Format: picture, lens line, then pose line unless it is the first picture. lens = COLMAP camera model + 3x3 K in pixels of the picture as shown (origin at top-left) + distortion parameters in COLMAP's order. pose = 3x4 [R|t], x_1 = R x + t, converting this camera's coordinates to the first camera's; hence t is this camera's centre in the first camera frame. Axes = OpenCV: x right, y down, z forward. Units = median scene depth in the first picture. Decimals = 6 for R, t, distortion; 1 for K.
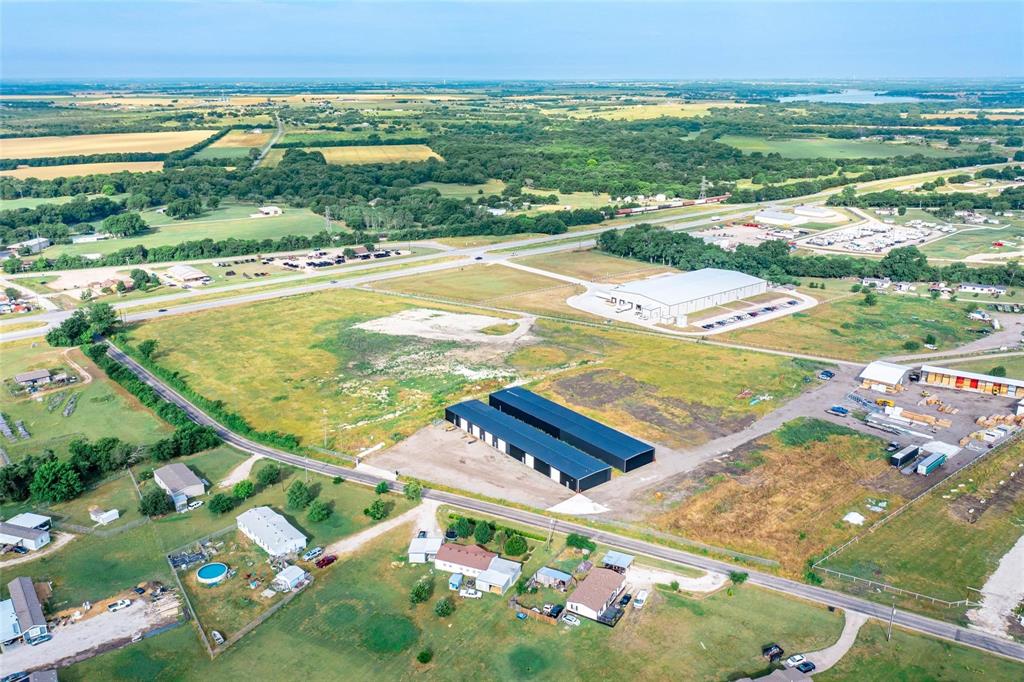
lens RADIAL K [[813.4, 0, 510.2], [0, 813.4, 326.8], [0, 0, 1]] dist [-0.005354, 0.003011]
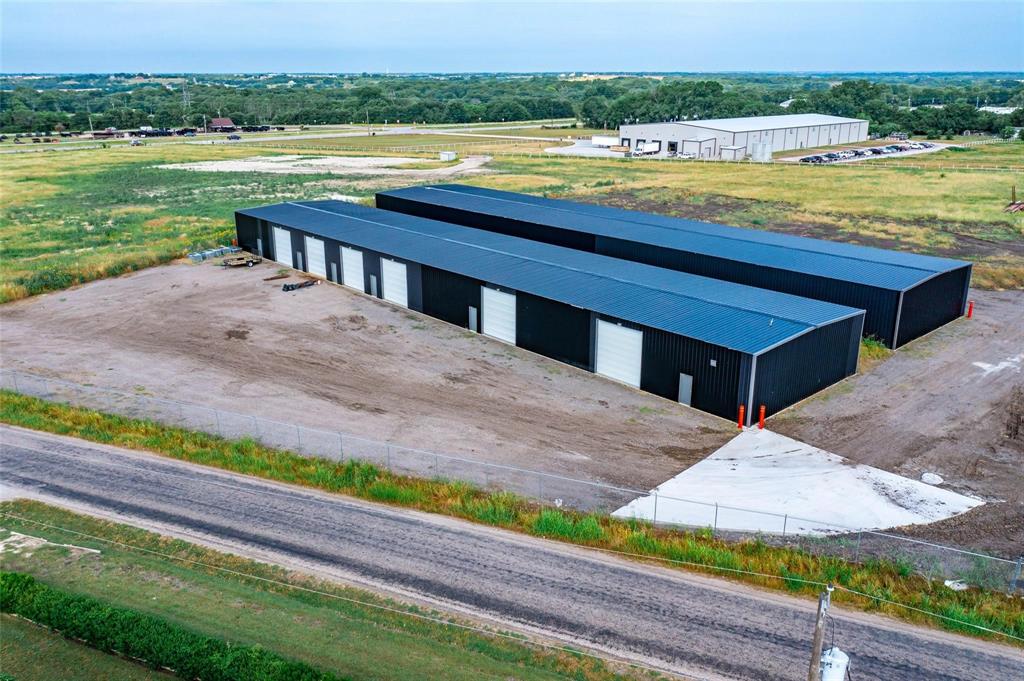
lens RADIAL K [[813.4, 0, 510.2], [0, 813.4, 326.3], [0, 0, 1]] dist [-0.005354, 0.003011]
pose [[0.997921, -0.018136, 0.061848, 0.010181], [0.017968, 0.999833, 0.003282, 0.143095], [-0.061898, -0.002164, 0.998080, 0.643870]]
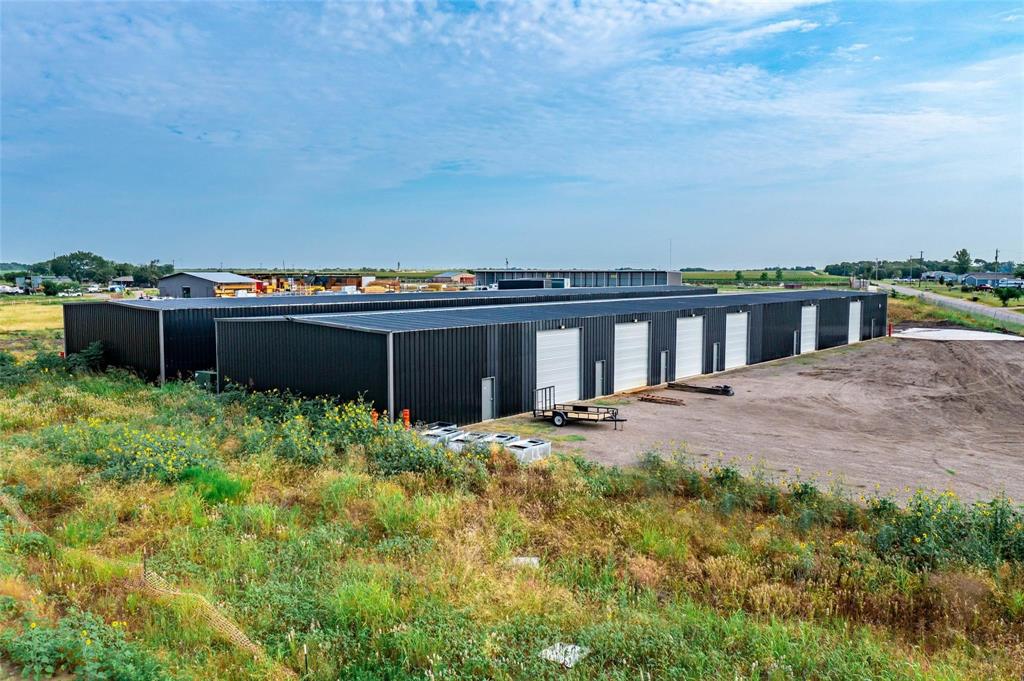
lens RADIAL K [[813.4, 0, 510.2], [0, 813.4, 326.3], [0, 0, 1]] dist [-0.005354, 0.003011]
pose [[-0.196341, -0.066698, 0.978265, -0.190948], [0.286511, 0.950240, 0.122291, 0.086955], [-0.937743, 0.304294, -0.167461, 0.974851]]
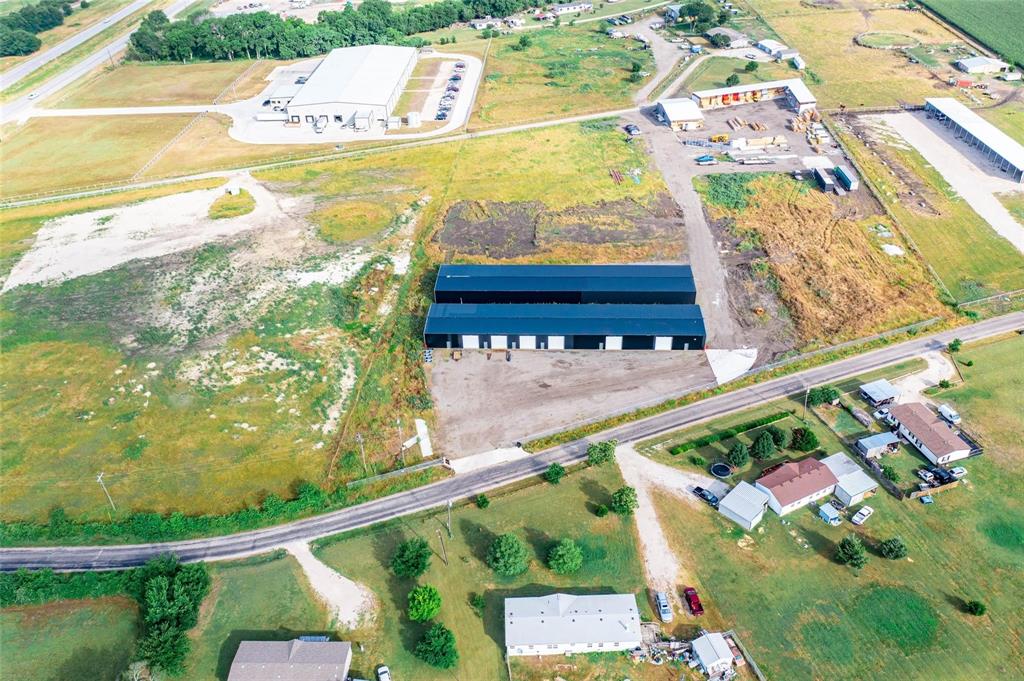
lens RADIAL K [[813.4, 0, 510.2], [0, 813.4, 326.3], [0, 0, 1]] dist [-0.005354, 0.003011]
pose [[0.666617, -0.438472, 0.602797, -0.436354], [0.248286, 0.893123, 0.375082, -0.145000], [-0.702834, -0.100370, 0.704237, 0.443533]]
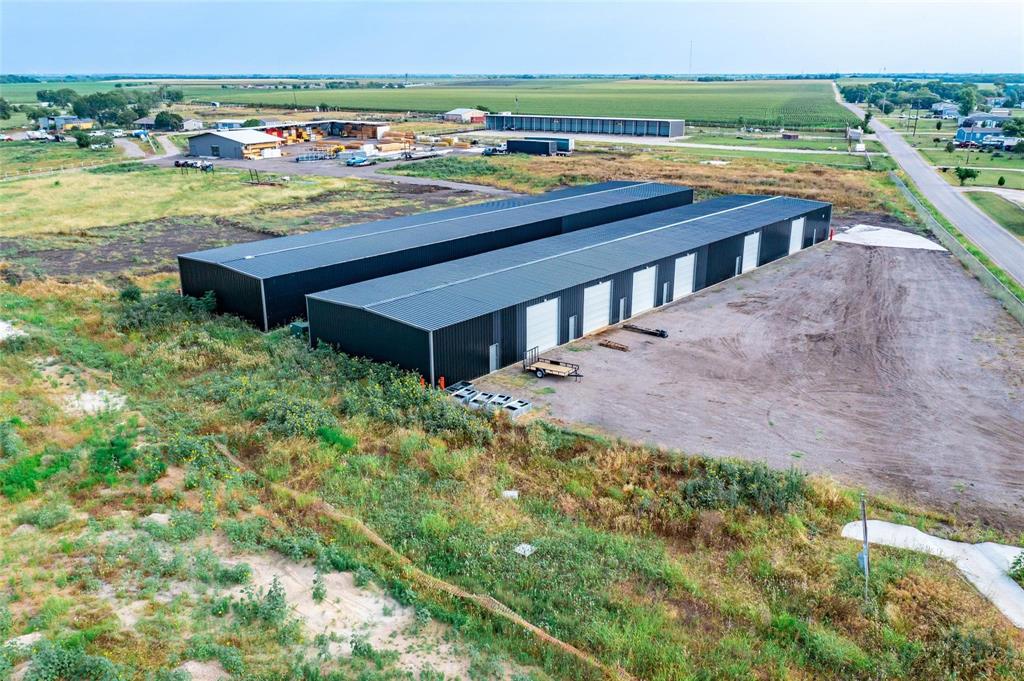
lens RADIAL K [[813.4, 0, 510.2], [0, 813.4, 326.3], [0, 0, 1]] dist [-0.005354, 0.003011]
pose [[-0.182836, -0.287703, 0.940105, -0.246923], [0.290287, 0.897793, 0.331210, 0.042511], [-0.939311, 0.333457, -0.080632, 0.969611]]
